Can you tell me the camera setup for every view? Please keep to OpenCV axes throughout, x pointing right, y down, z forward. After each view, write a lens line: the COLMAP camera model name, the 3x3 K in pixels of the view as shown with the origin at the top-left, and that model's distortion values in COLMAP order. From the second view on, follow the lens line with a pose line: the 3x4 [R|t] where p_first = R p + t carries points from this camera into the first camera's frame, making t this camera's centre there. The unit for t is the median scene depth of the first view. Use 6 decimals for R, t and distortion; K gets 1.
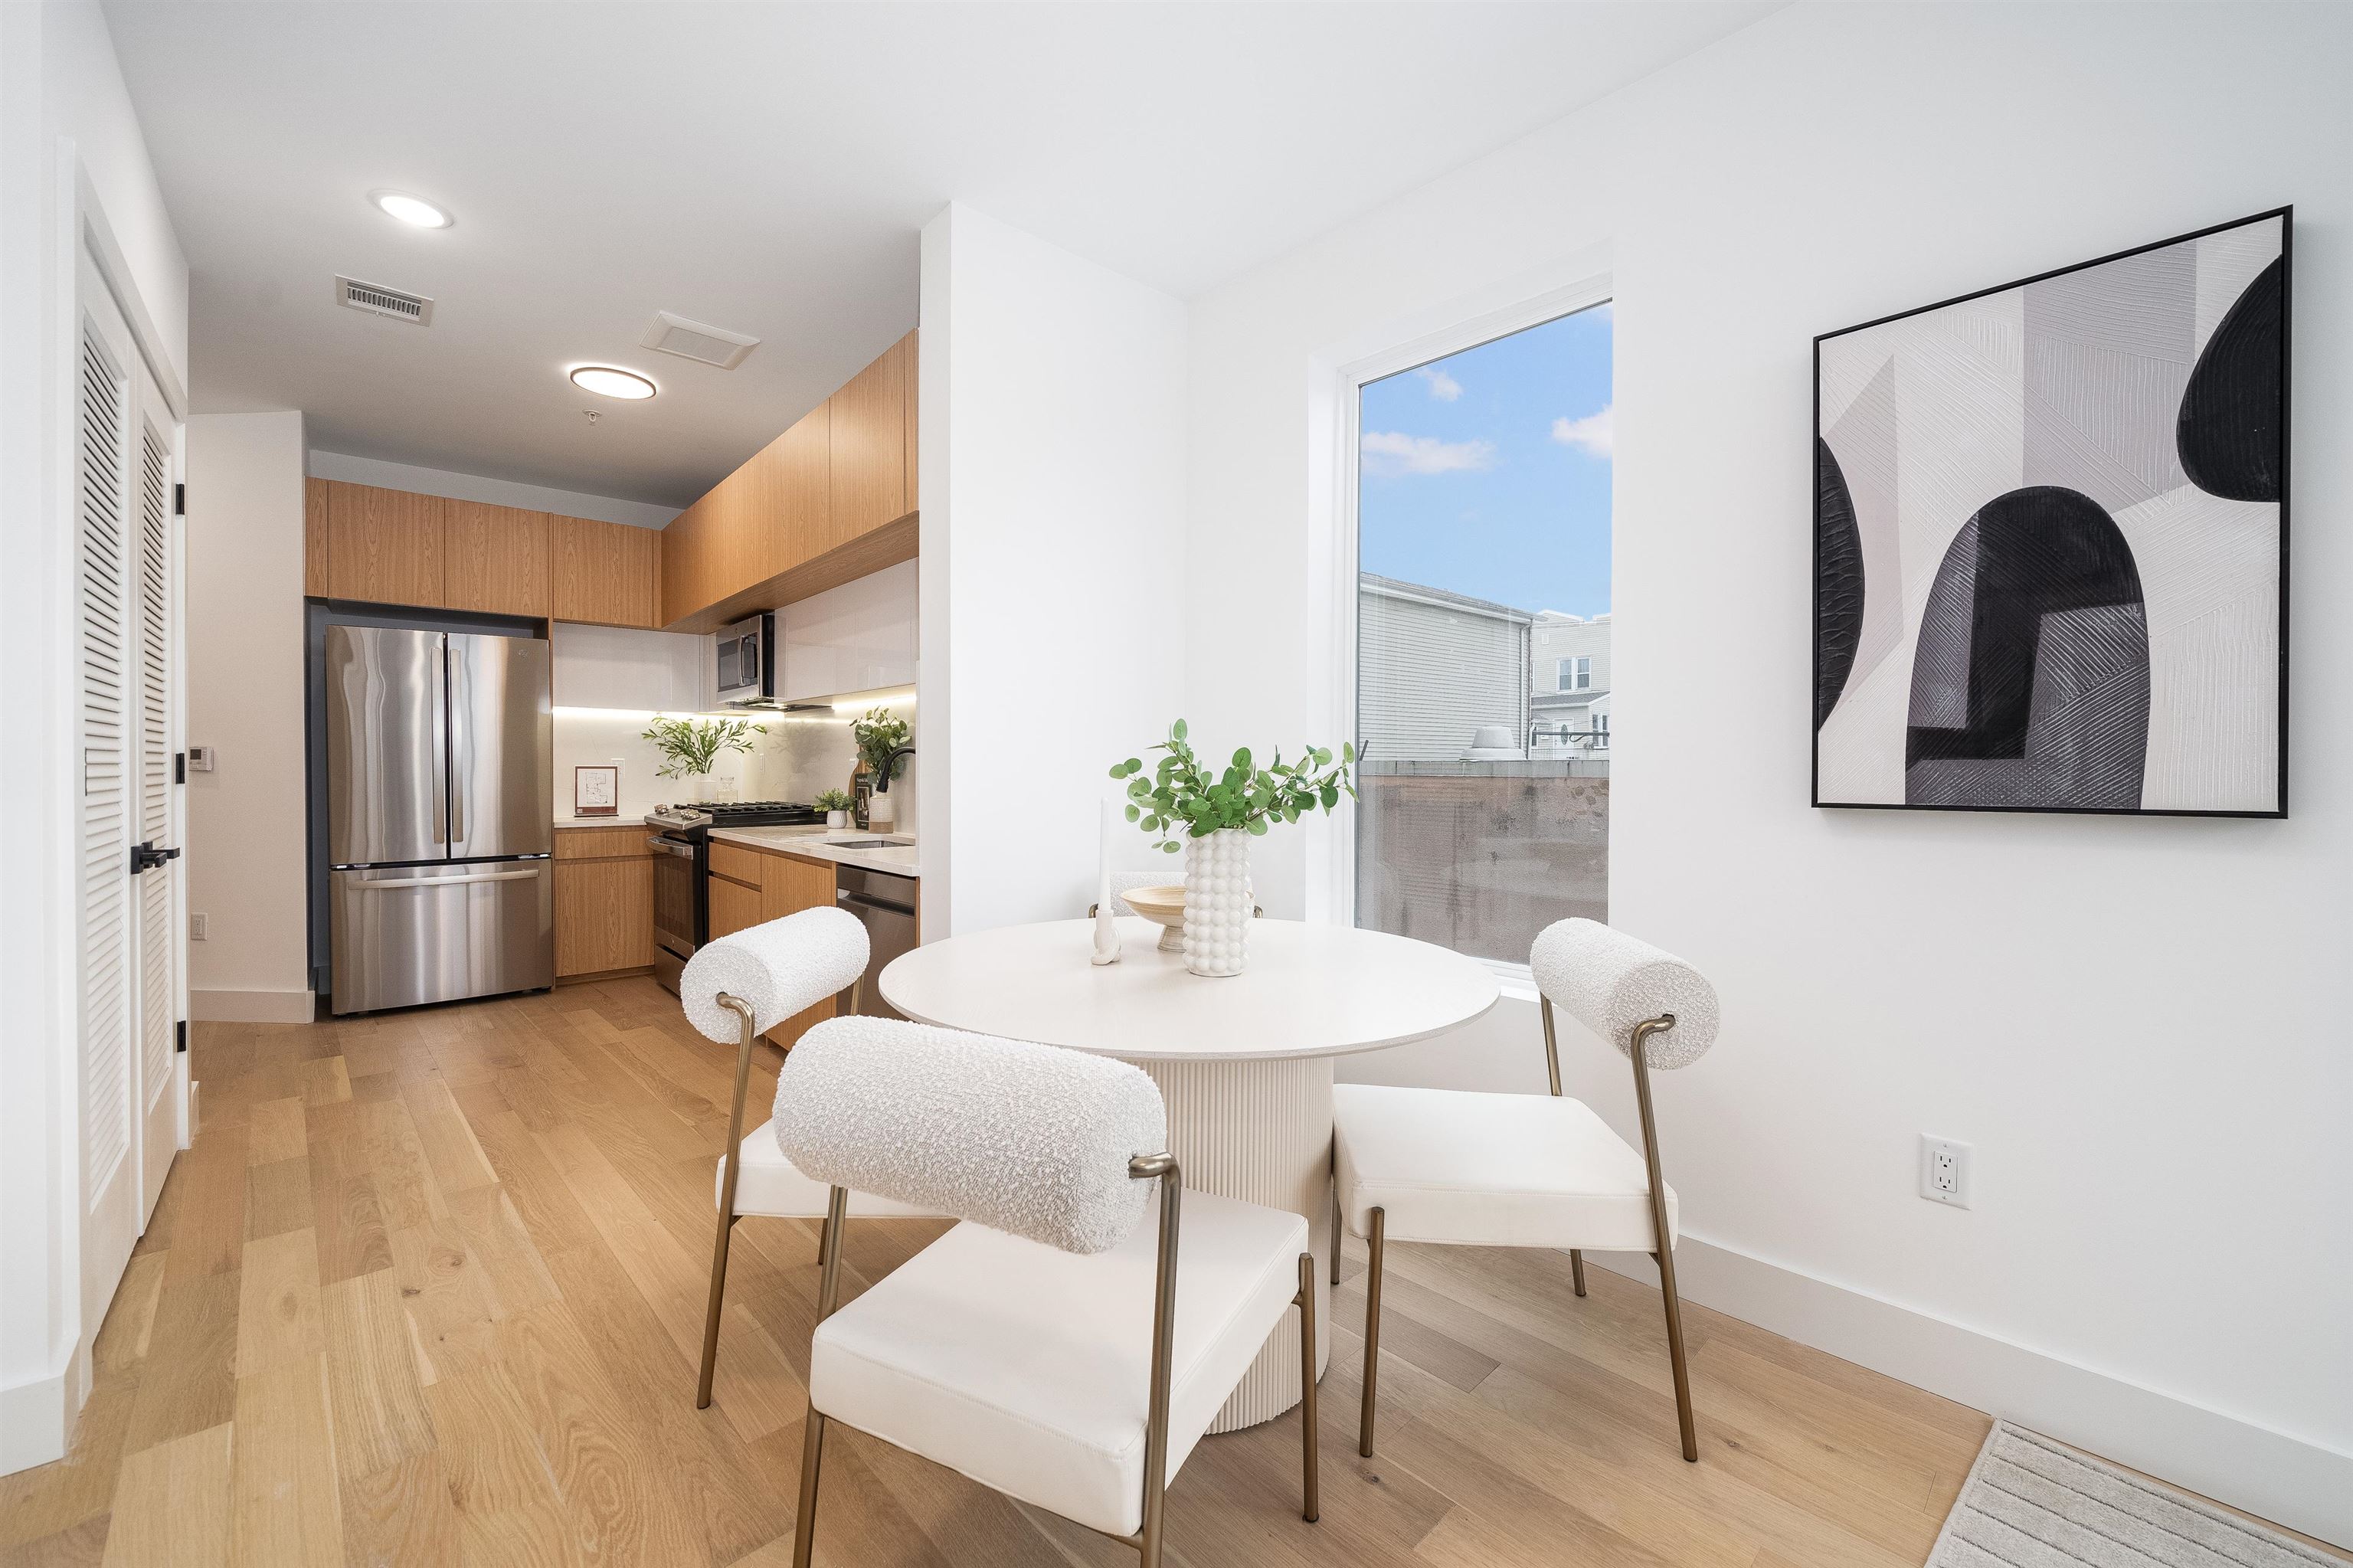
lens RADIAL K [[944.2, 0, 1190.4], [0, 944.2, 761.6], [0, 0, 1]] dist [-0.010767, 0.000145]
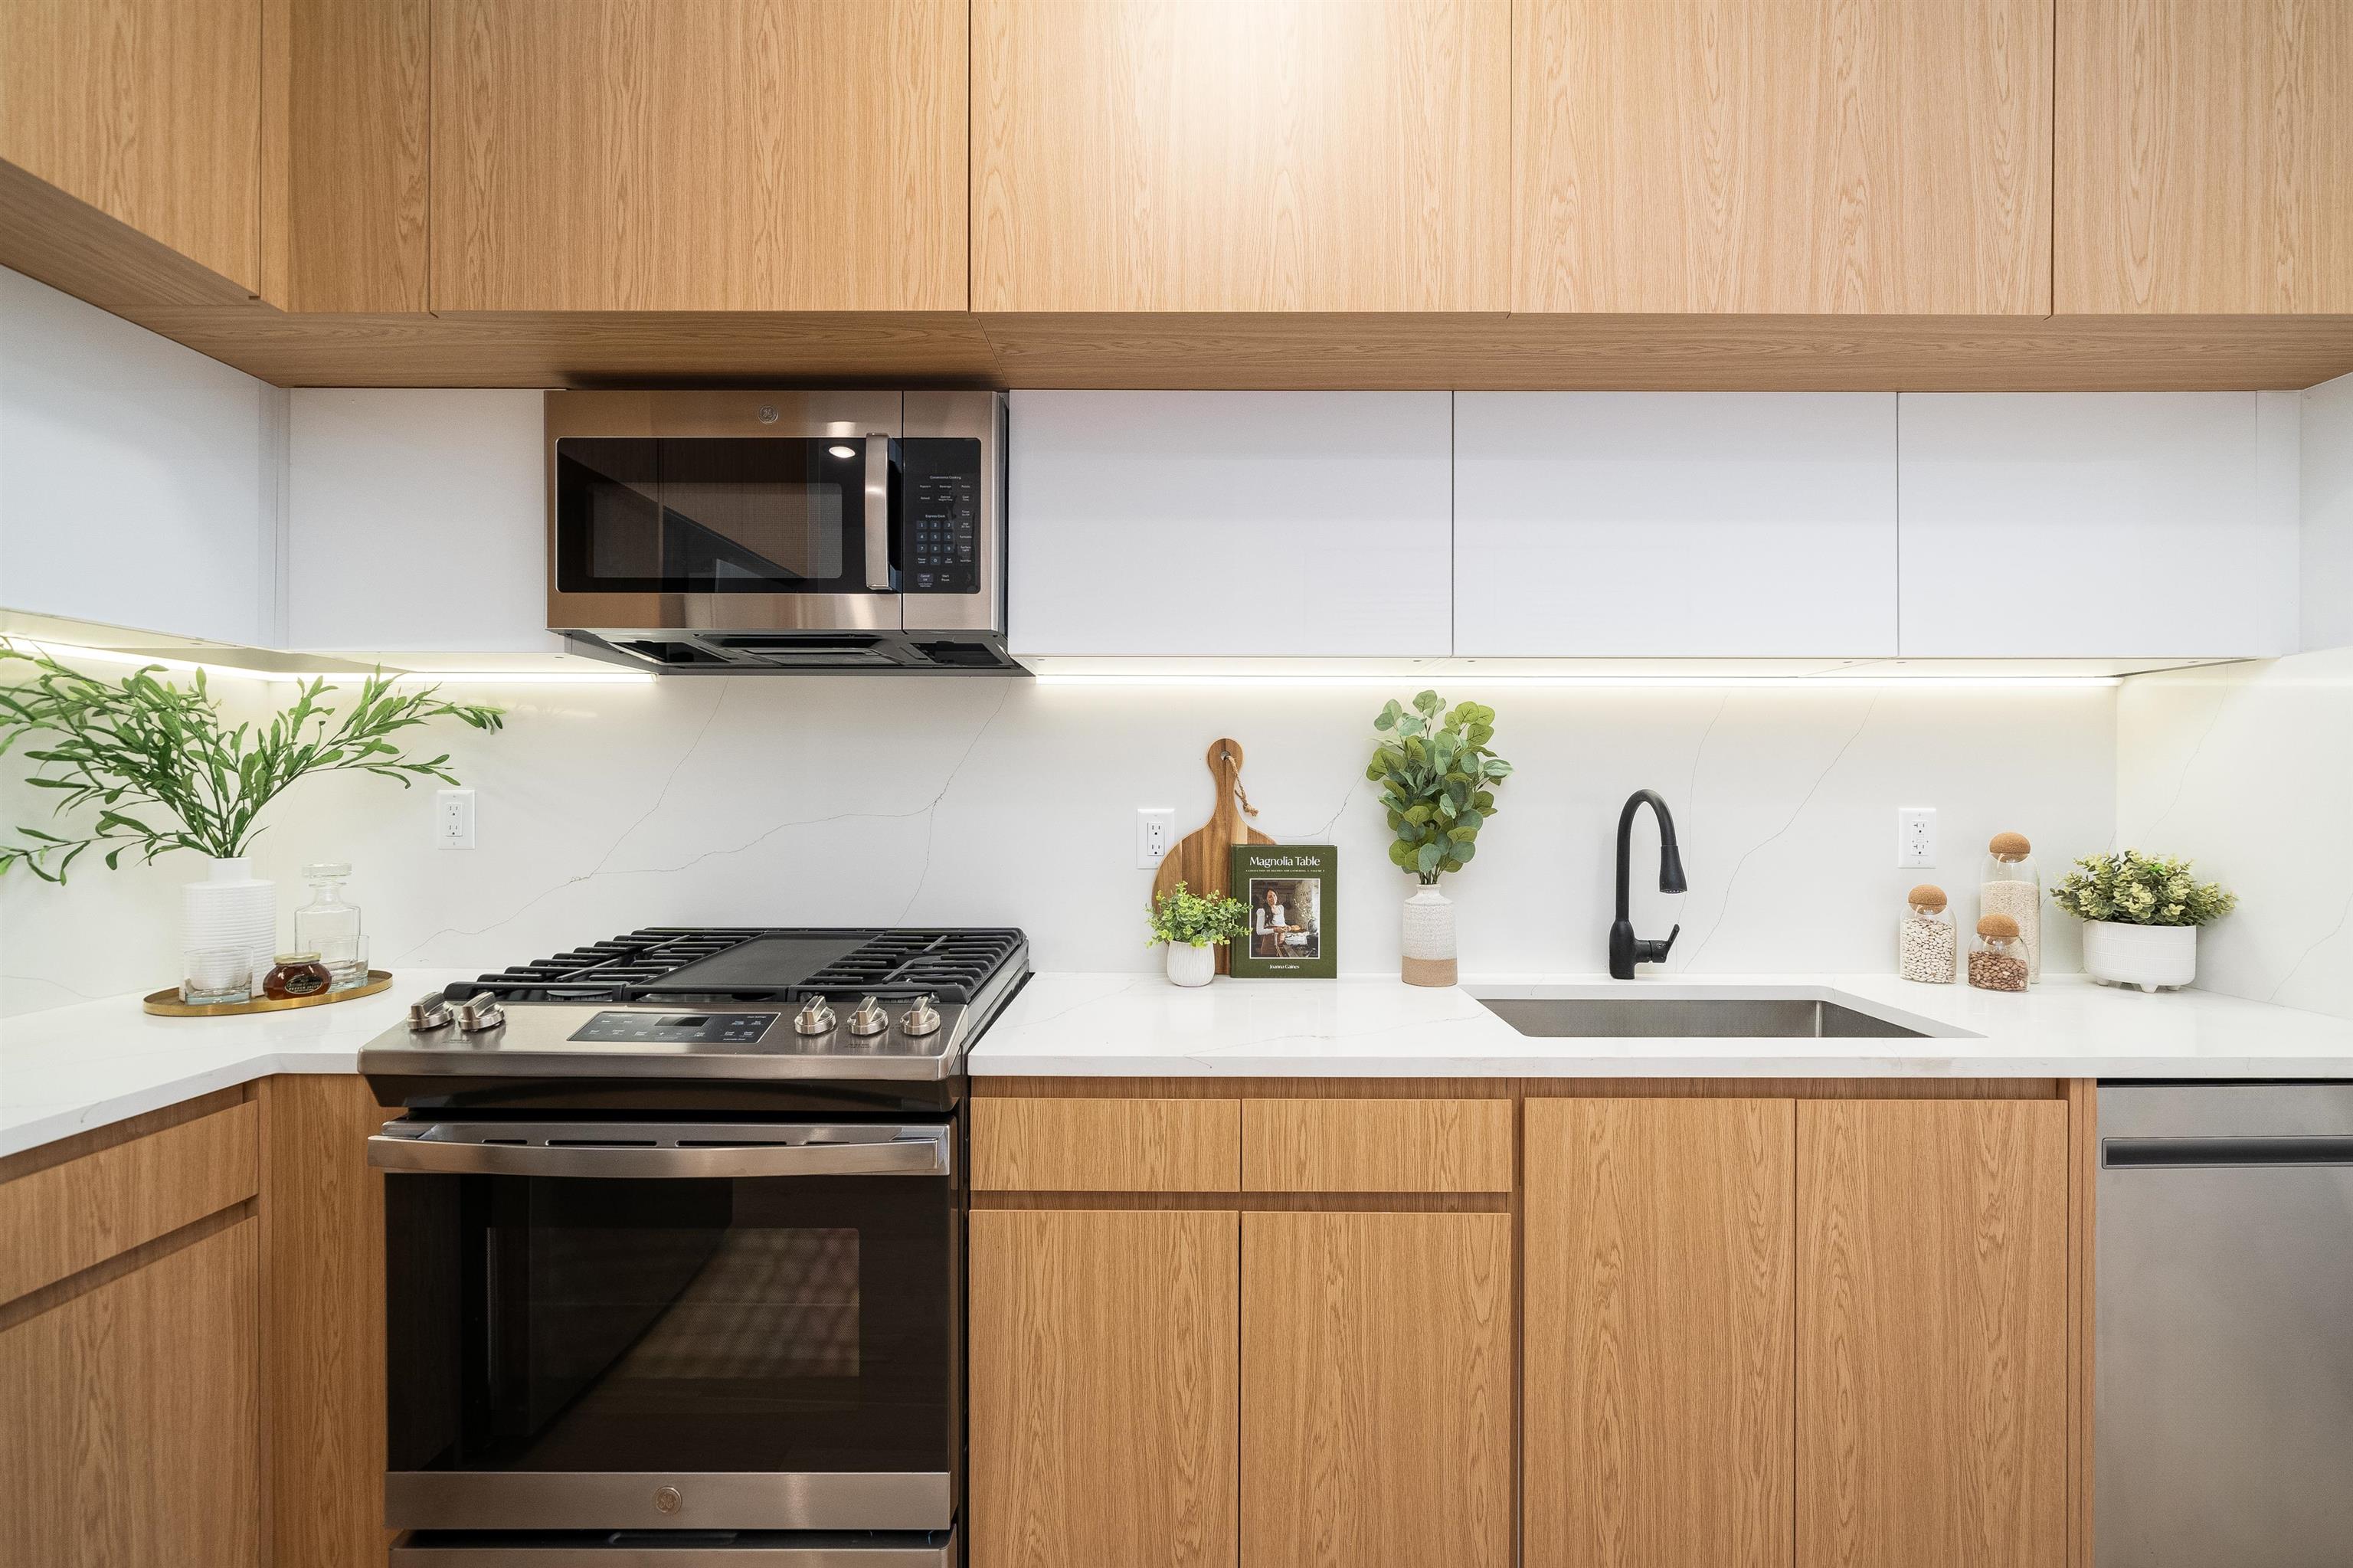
lens RADIAL K [[993.8, 0, 1177.1], [0, 993.8, 786.9], [0, 0, 1]] dist [0.001452, -0.001327]
pose [[0.660996, 0.002418, 0.750385, -0.555017], [-0.000407, 0.999996, -0.002864, -0.009322], [-0.750389, 0.001588, 0.660995, 0.583806]]
